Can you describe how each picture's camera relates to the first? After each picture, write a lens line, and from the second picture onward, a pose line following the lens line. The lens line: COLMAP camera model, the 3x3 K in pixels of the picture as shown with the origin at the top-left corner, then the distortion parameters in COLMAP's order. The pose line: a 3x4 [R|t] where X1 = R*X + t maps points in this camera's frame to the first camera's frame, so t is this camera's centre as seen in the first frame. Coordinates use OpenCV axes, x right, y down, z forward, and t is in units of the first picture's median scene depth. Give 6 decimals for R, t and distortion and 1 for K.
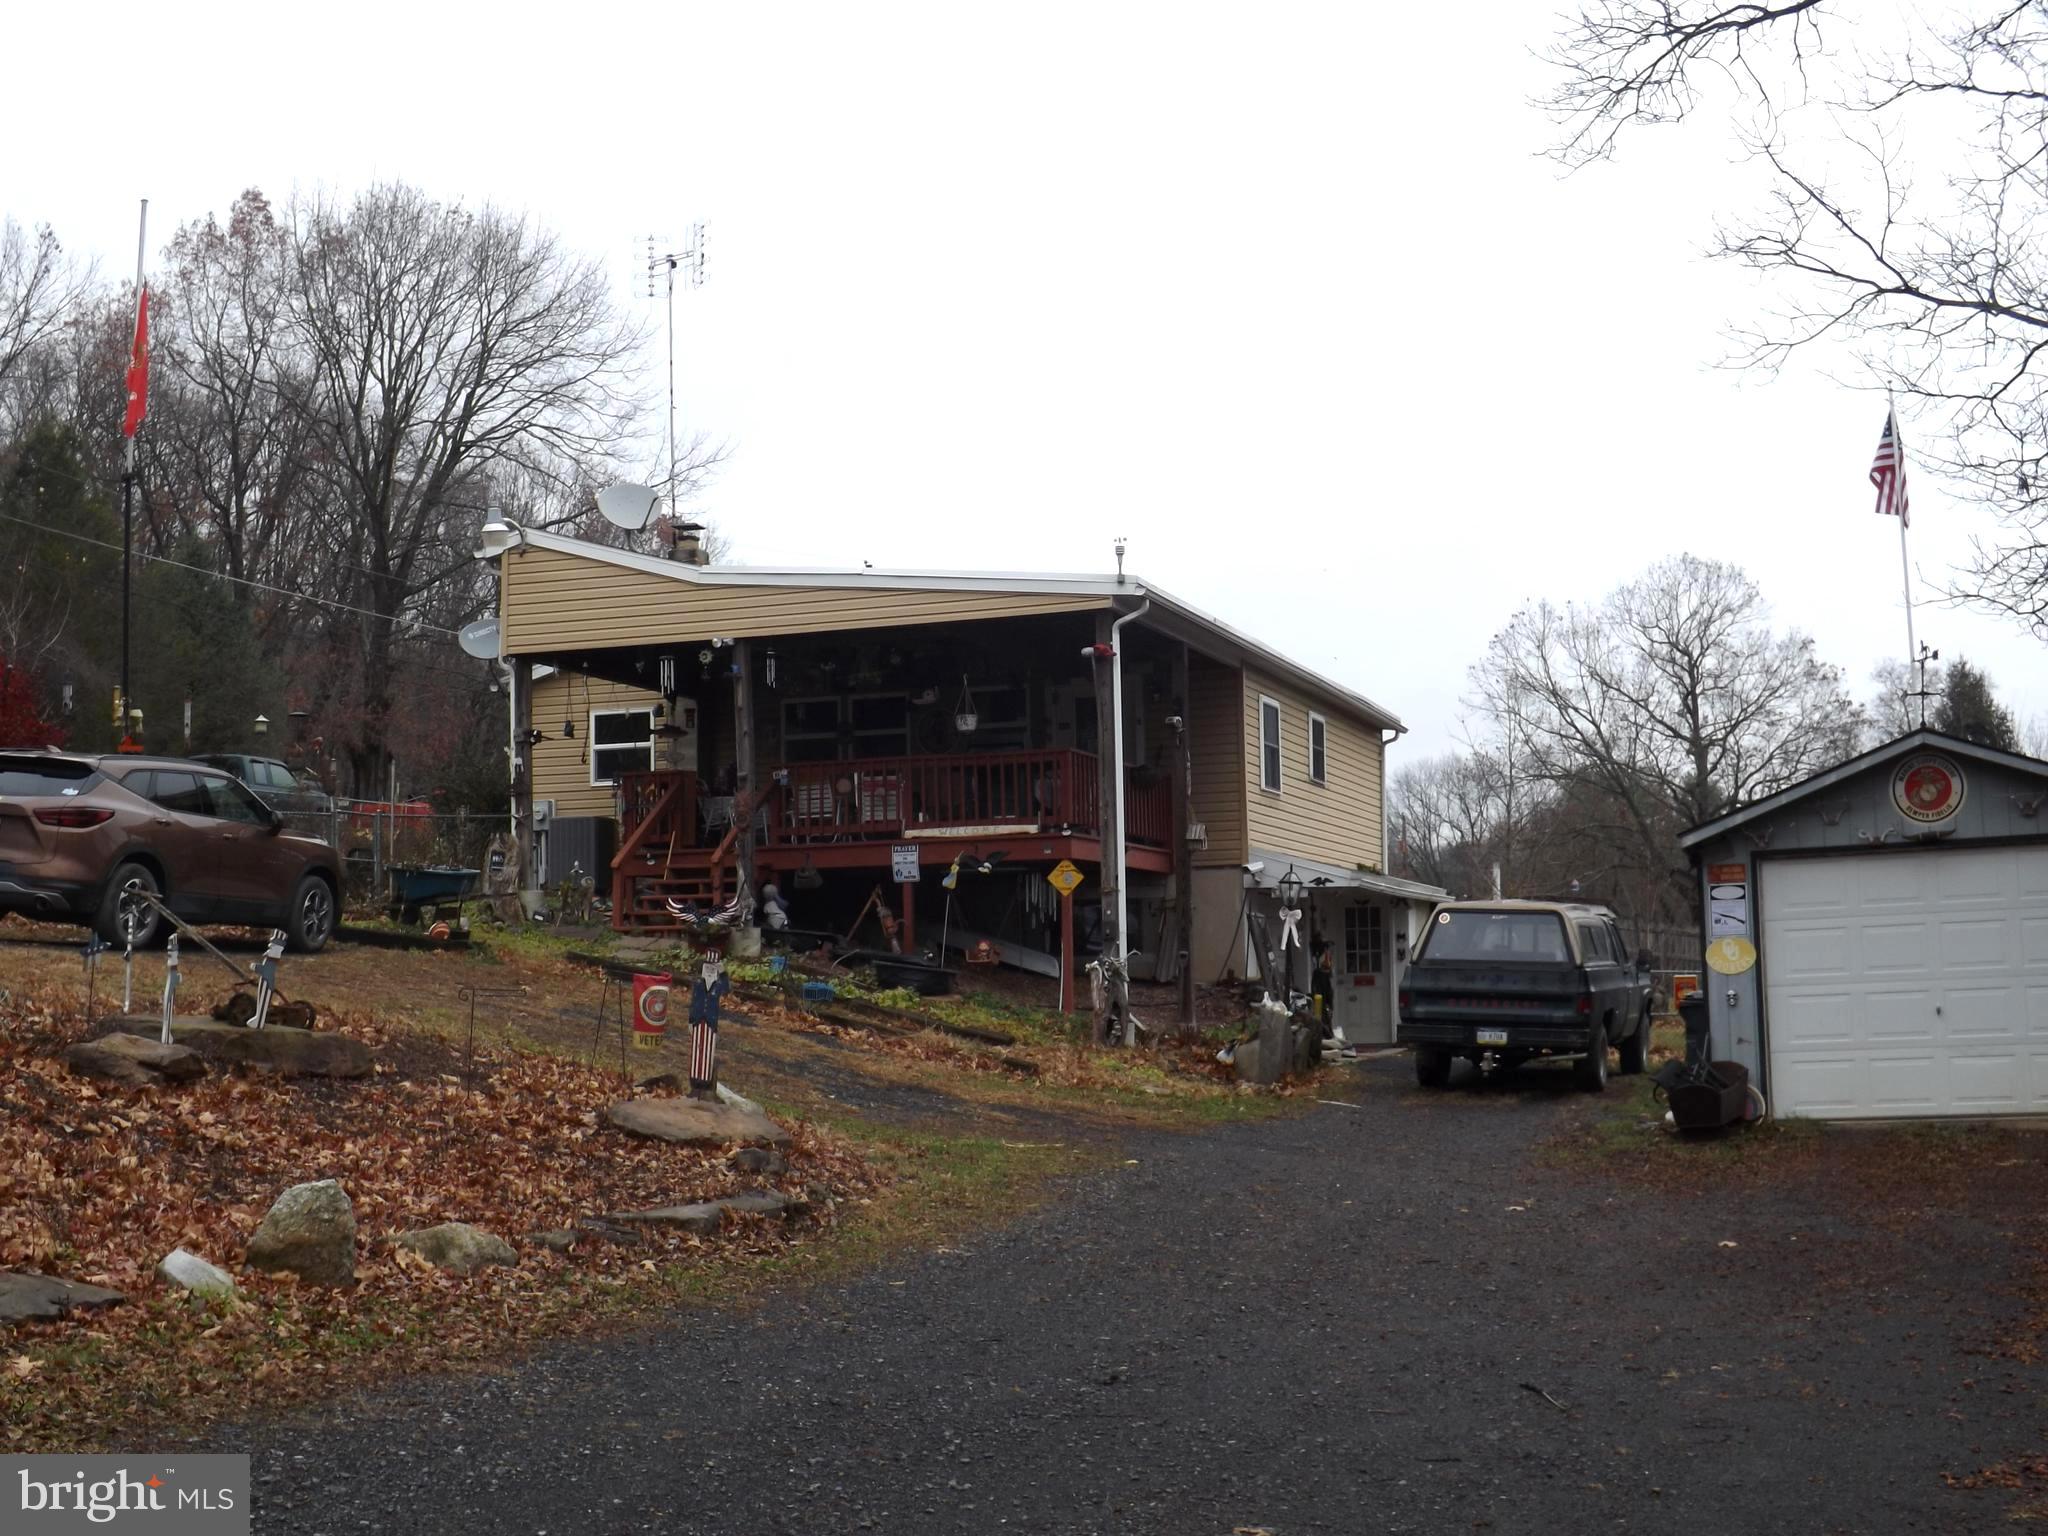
lens RADIAL K [[2569.3, 0, 1024.0], [0, 2569.3, 768.0], [0, 0, 1]] dist [-0.129811, 0.034056]
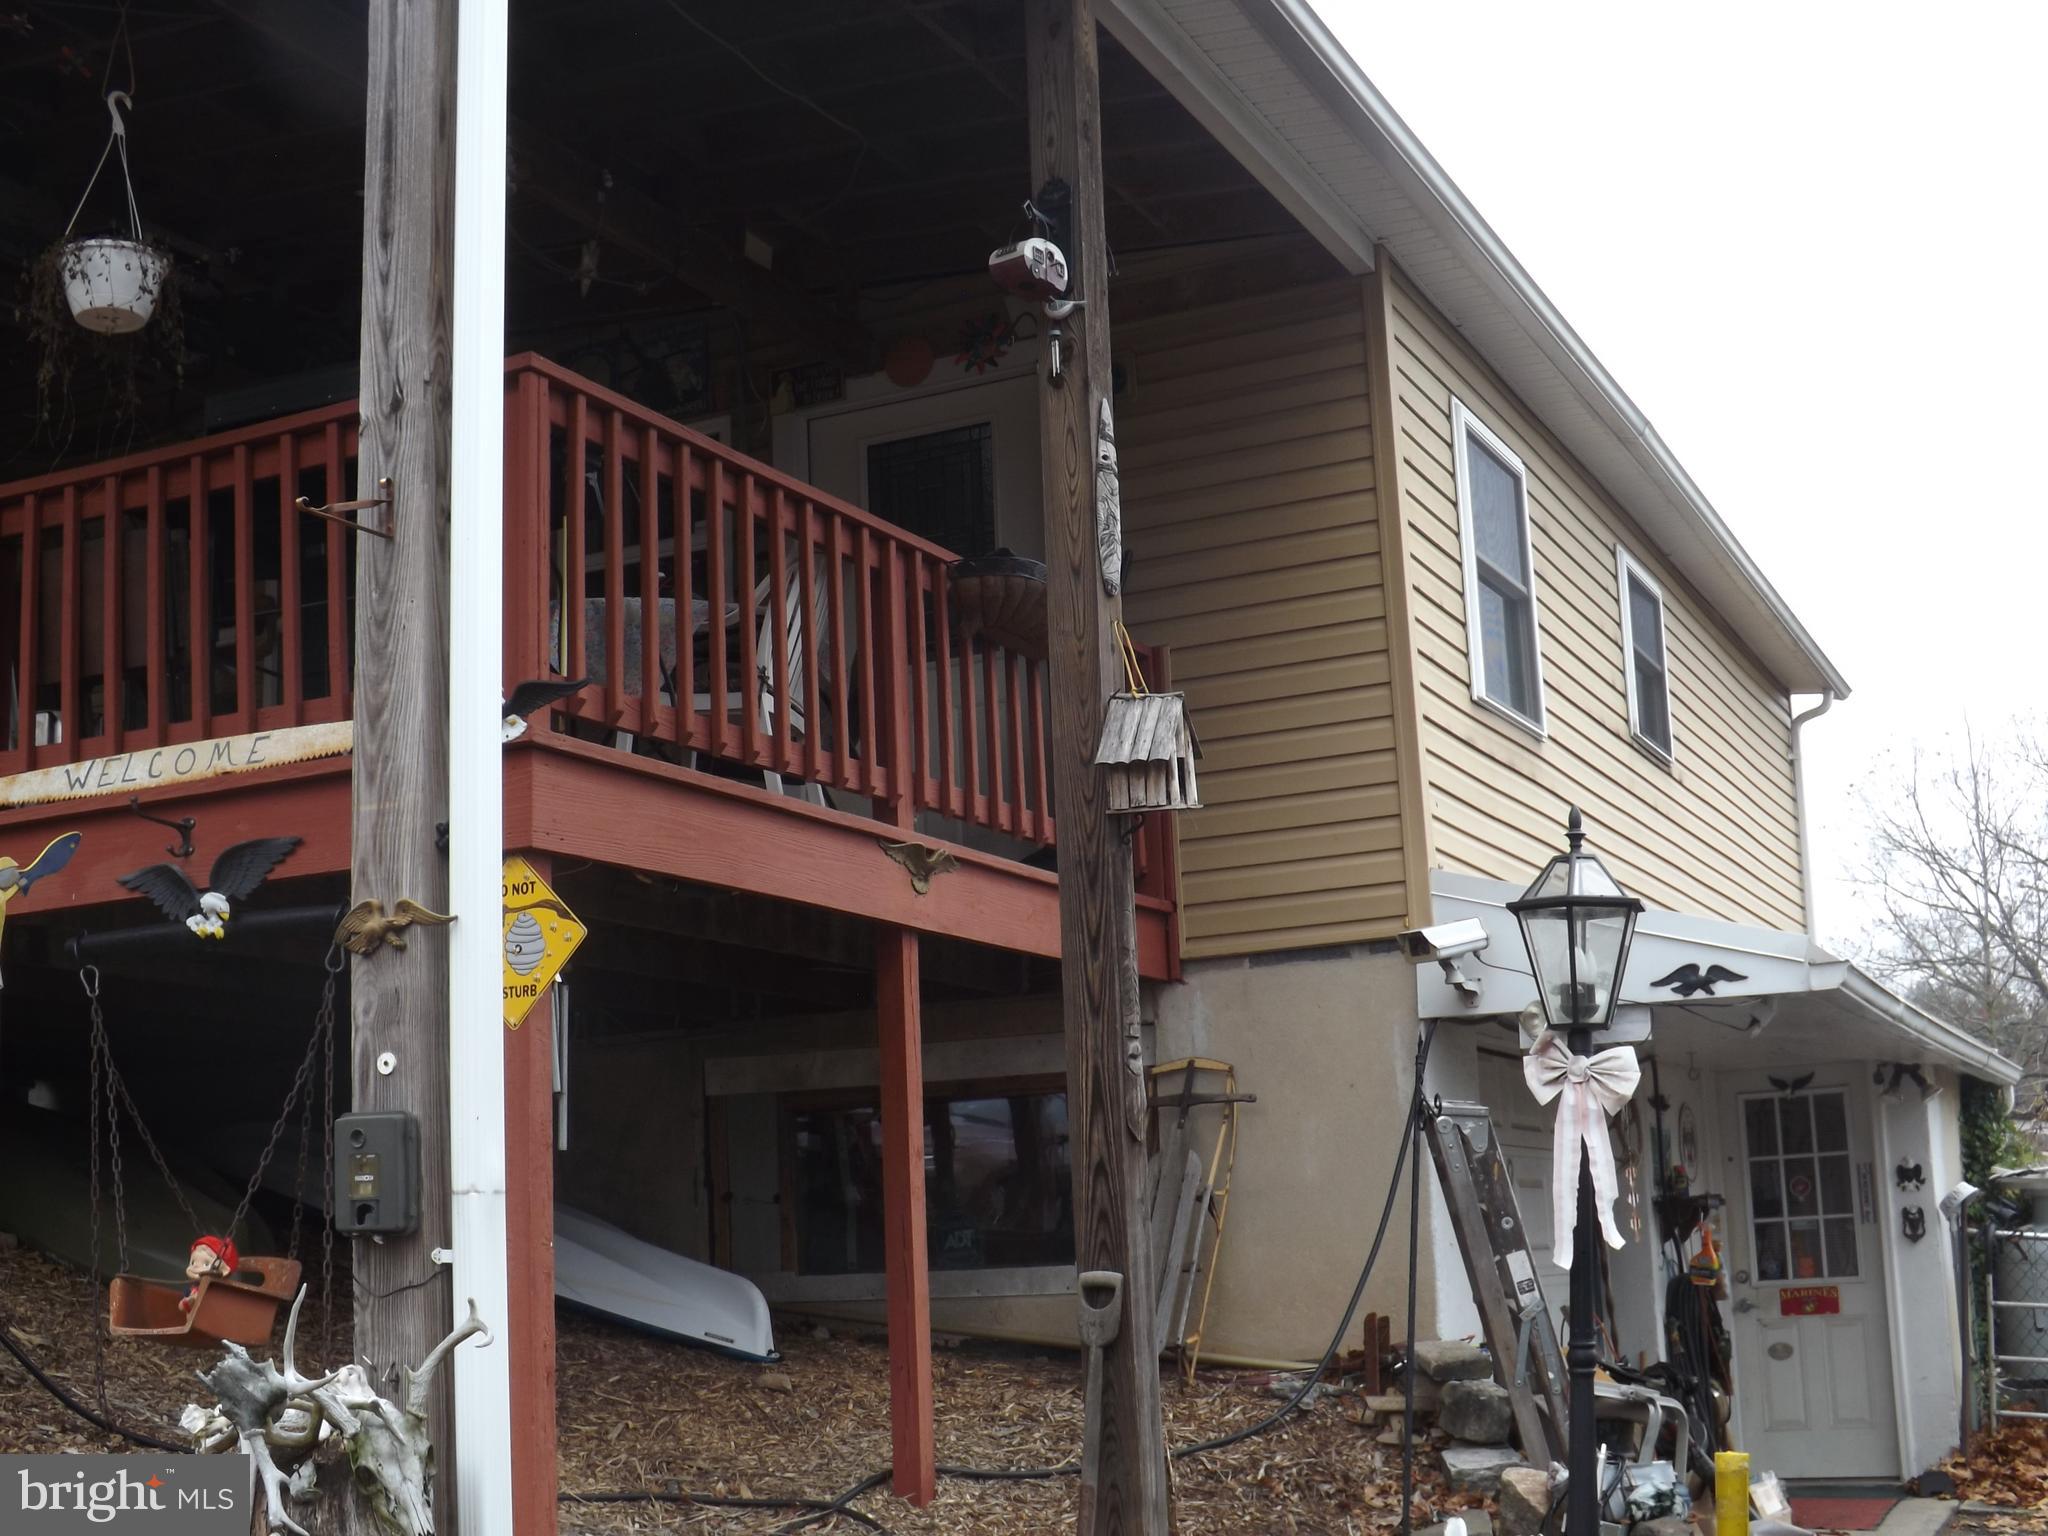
lens RADIAL K [[2569.3, 0, 1024.0], [0, 2569.3, 768.0], [0, 0, 1]] dist [-0.129811, 0.034056]
pose [[0.992665, -0.042993, -0.112994, 0.069817], [0.031617, 0.994424, -0.100609, 0.042836], [0.116690, 0.096298, 0.988489, 0.660579]]
